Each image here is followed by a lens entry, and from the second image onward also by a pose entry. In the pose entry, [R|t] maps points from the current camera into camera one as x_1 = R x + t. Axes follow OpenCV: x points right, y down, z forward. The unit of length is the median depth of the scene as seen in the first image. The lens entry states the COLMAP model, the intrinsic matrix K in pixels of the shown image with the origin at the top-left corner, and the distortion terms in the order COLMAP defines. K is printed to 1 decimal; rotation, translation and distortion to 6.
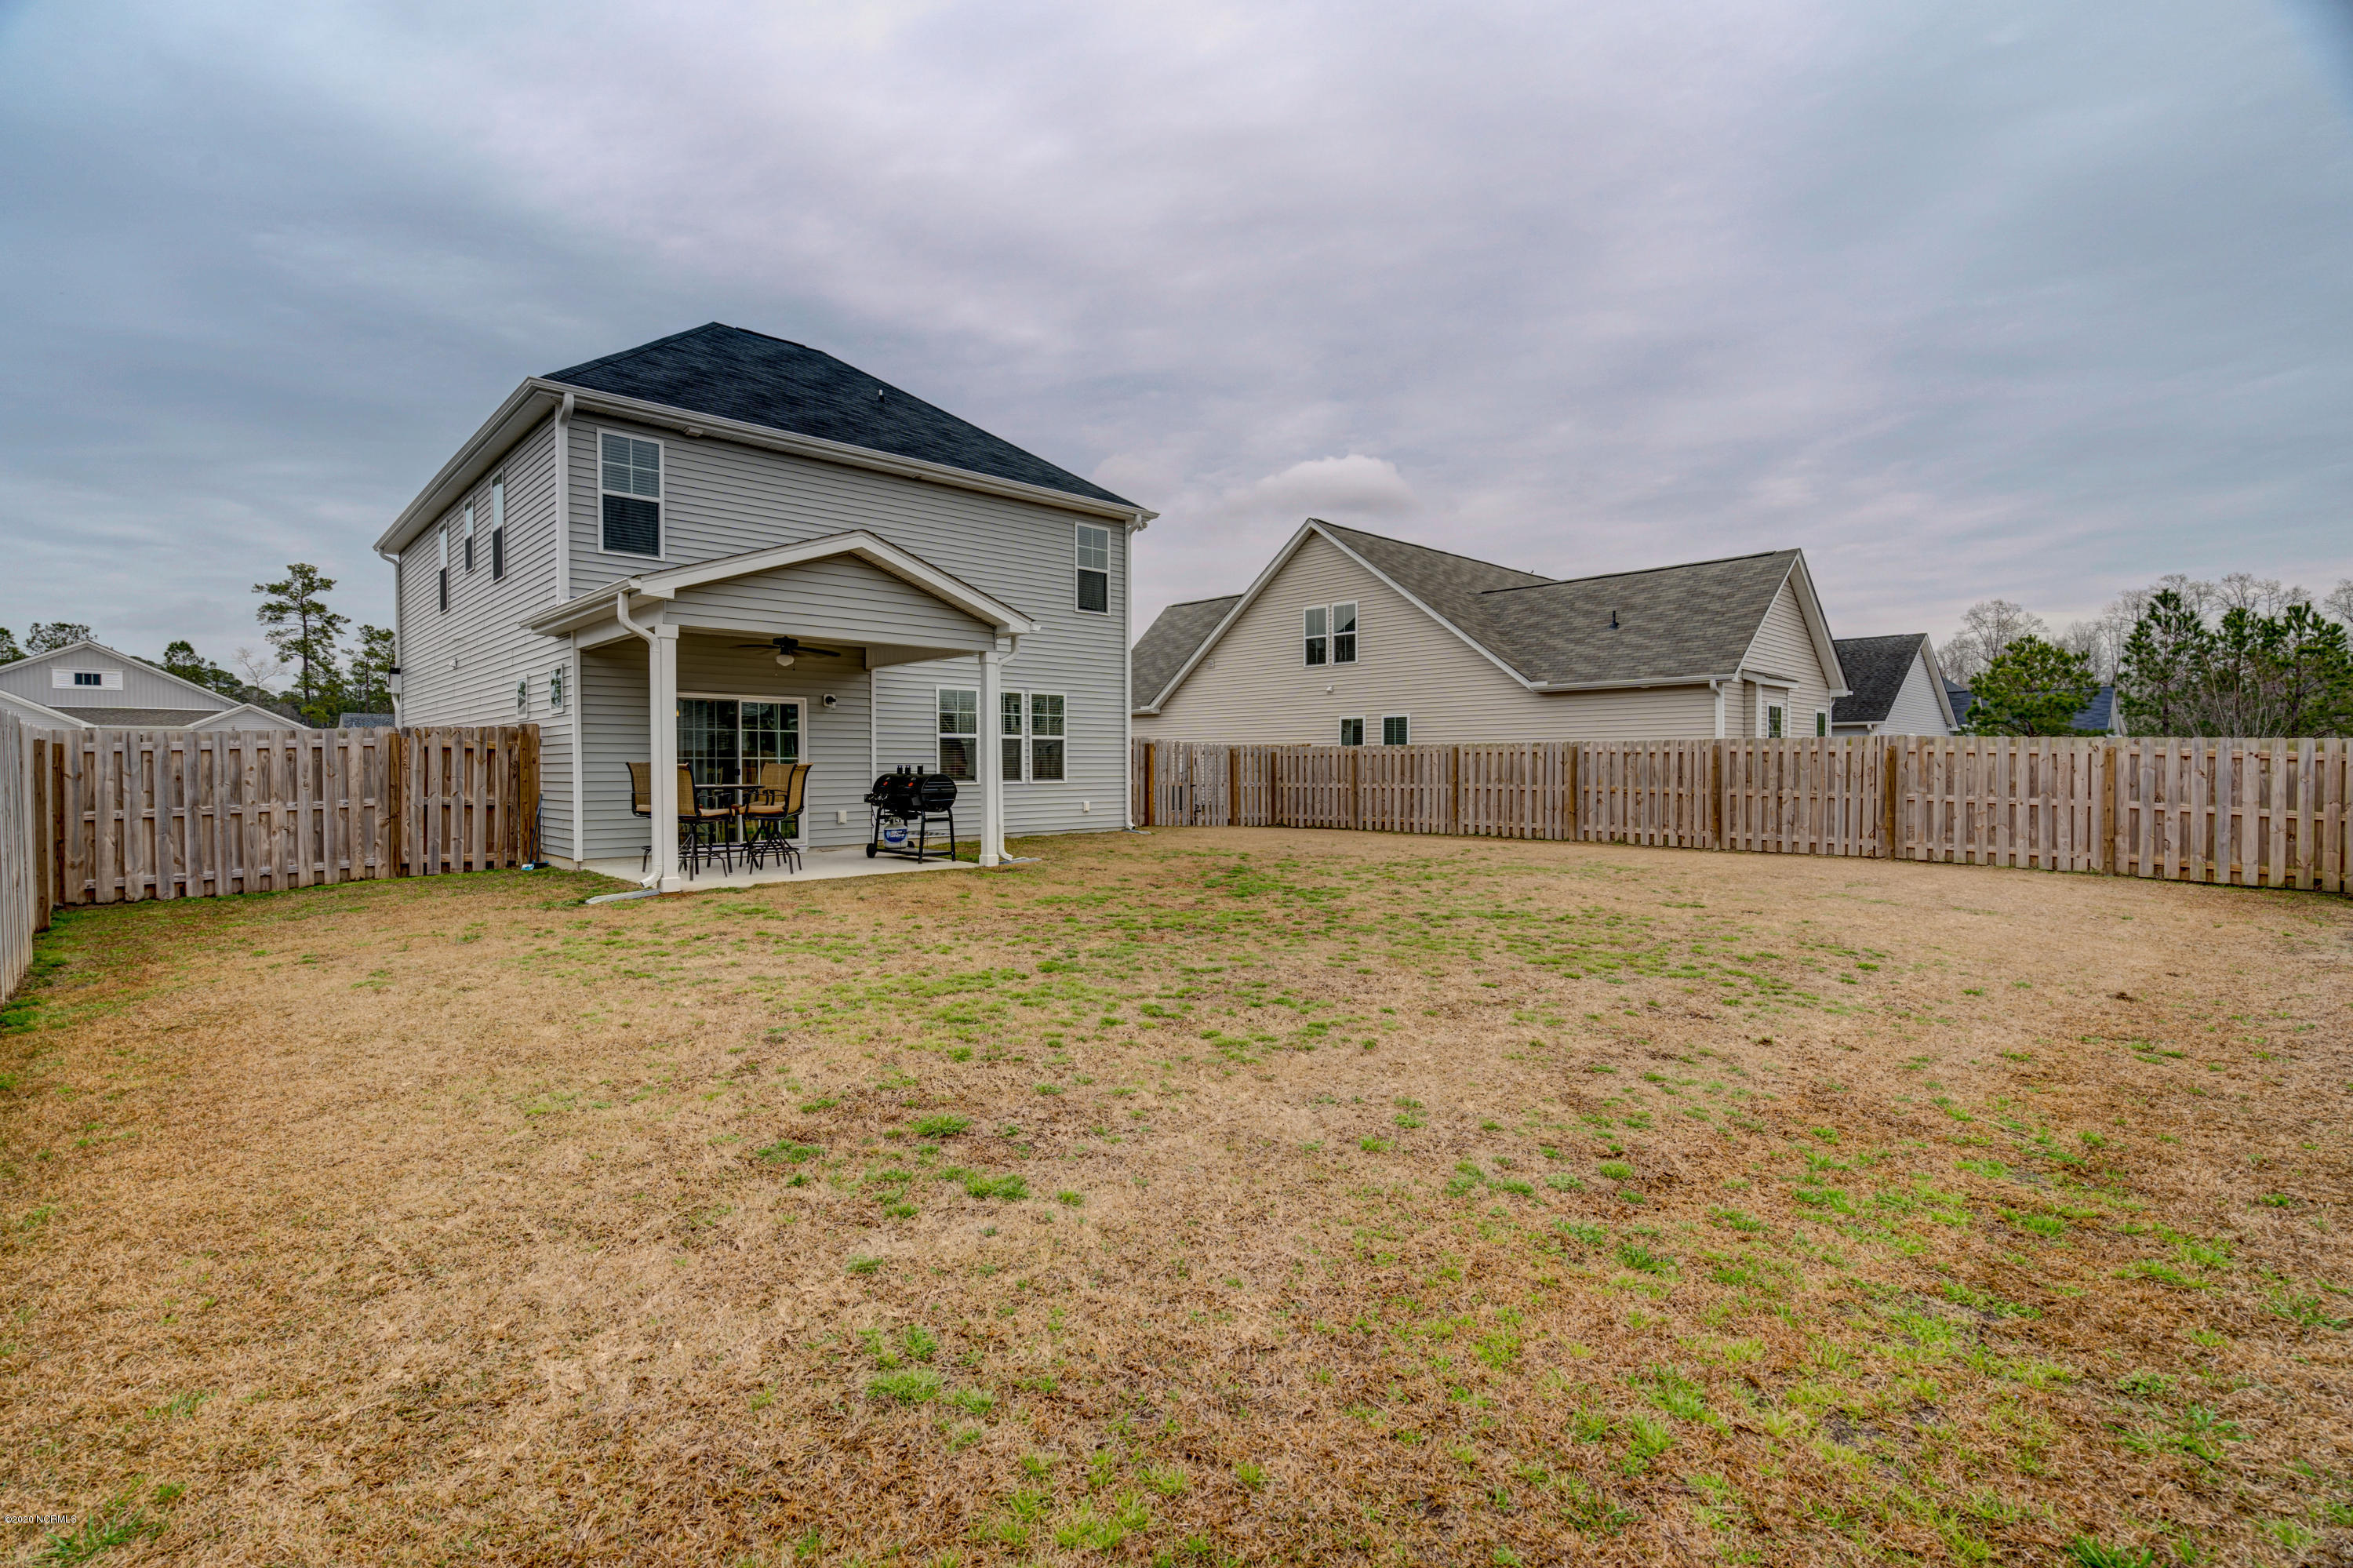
lens RADIAL K [[1070.1, 0, 1165.3], [0, 1070.1, 779.2], [0, 0, 1]] dist [0.001515, 0.000540]
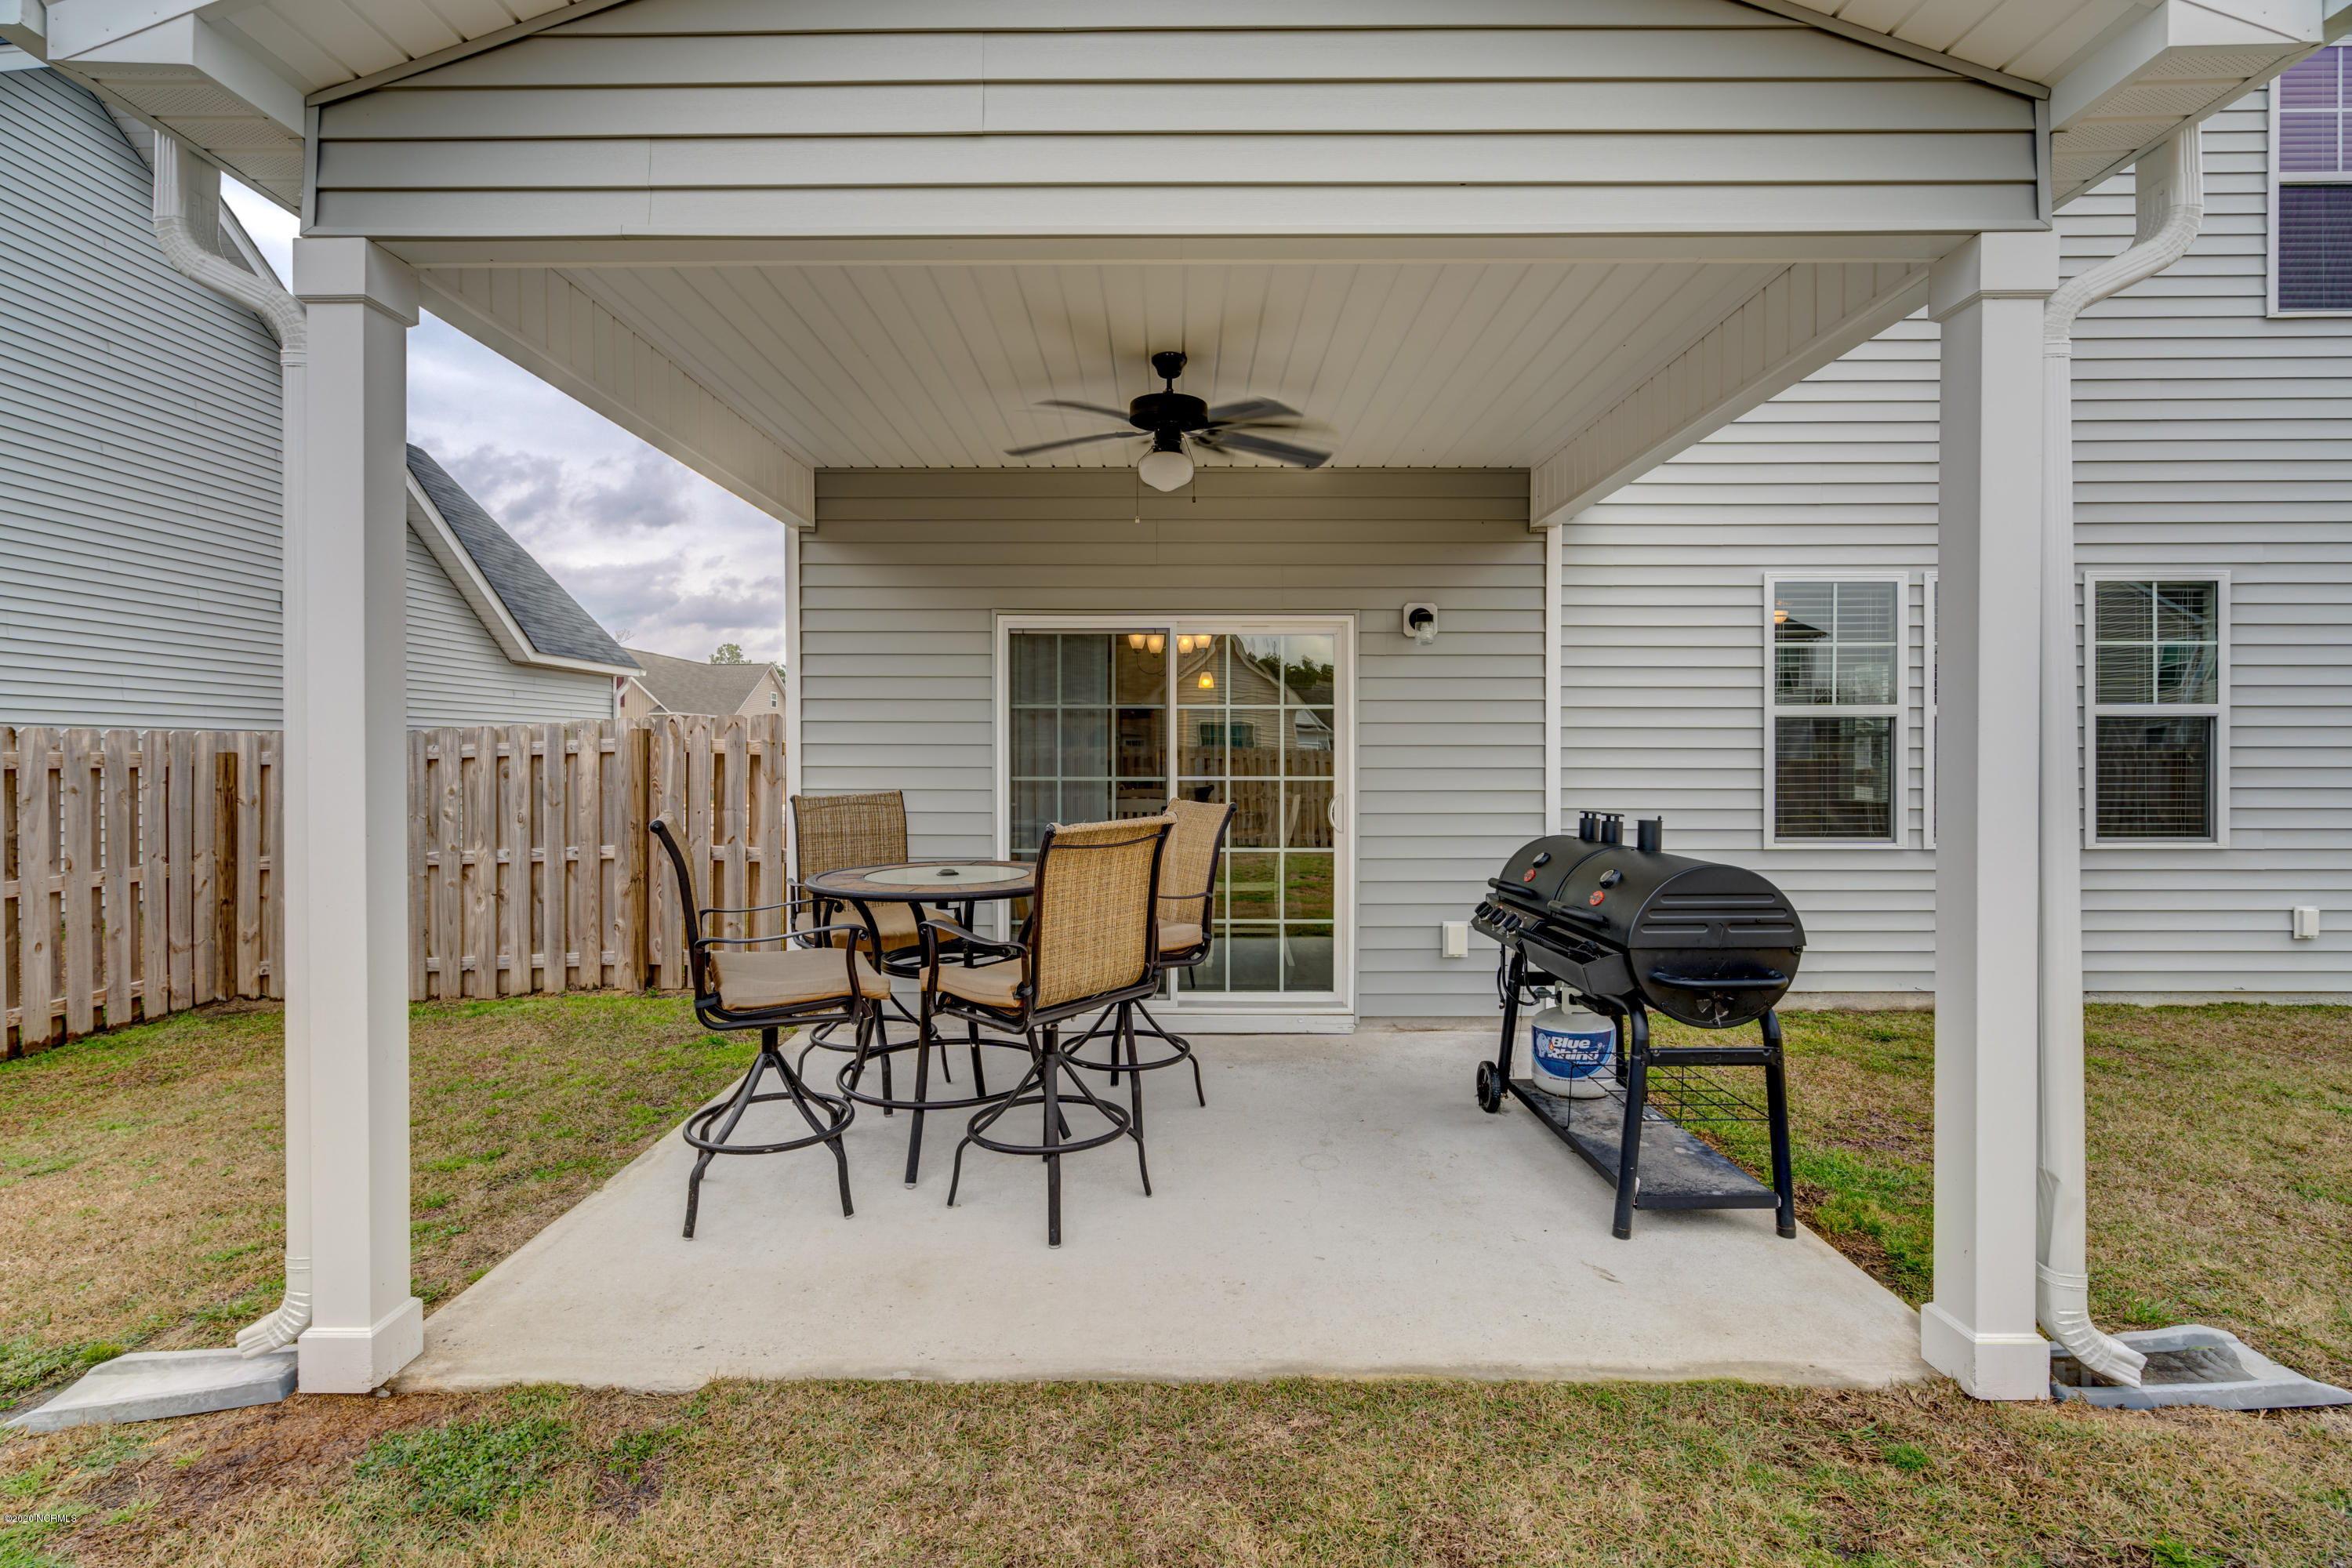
lens RADIAL K [[1069.6, 0, 1158.6], [0, 1069.6, 767.2], [0, 0, 1]] dist [0.001515, 0.000540]
pose [[0.717959, 0.009876, -0.696015, -0.139038], [-0.011358, 0.999932, 0.002472, -0.026148], [0.695992, 0.006130, 0.718023, 0.762033]]
